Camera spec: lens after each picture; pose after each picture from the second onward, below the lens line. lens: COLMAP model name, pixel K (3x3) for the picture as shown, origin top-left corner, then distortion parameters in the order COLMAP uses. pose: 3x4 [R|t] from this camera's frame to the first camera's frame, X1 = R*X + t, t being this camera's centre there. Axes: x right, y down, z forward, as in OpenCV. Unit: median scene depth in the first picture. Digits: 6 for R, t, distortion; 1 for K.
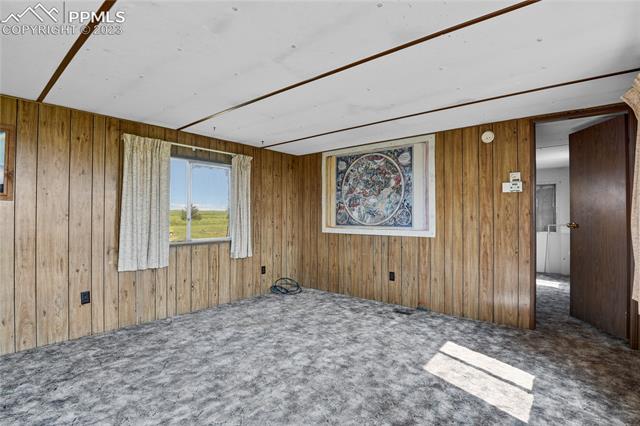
lens RADIAL K [[313.4, 0, 321.5], [0, 313.4, 213.2], [0, 0, 1]] dist [-0.022838, -0.000782]
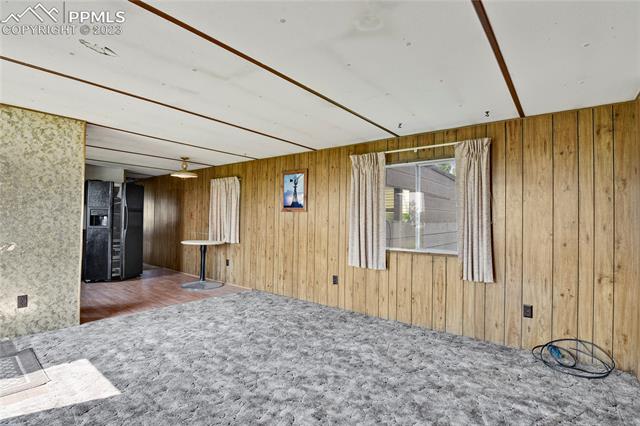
lens RADIAL K [[313.4, 0, 321.1], [0, 313.4, 213.4], [0, 0, 1]] dist [-0.022838, -0.000782]
pose [[0.030304, -0.017173, -0.999393, 0.620259], [-0.001423, 0.999851, -0.017224, -0.002151], [0.999540, 0.001944, 0.030275, 0.842548]]
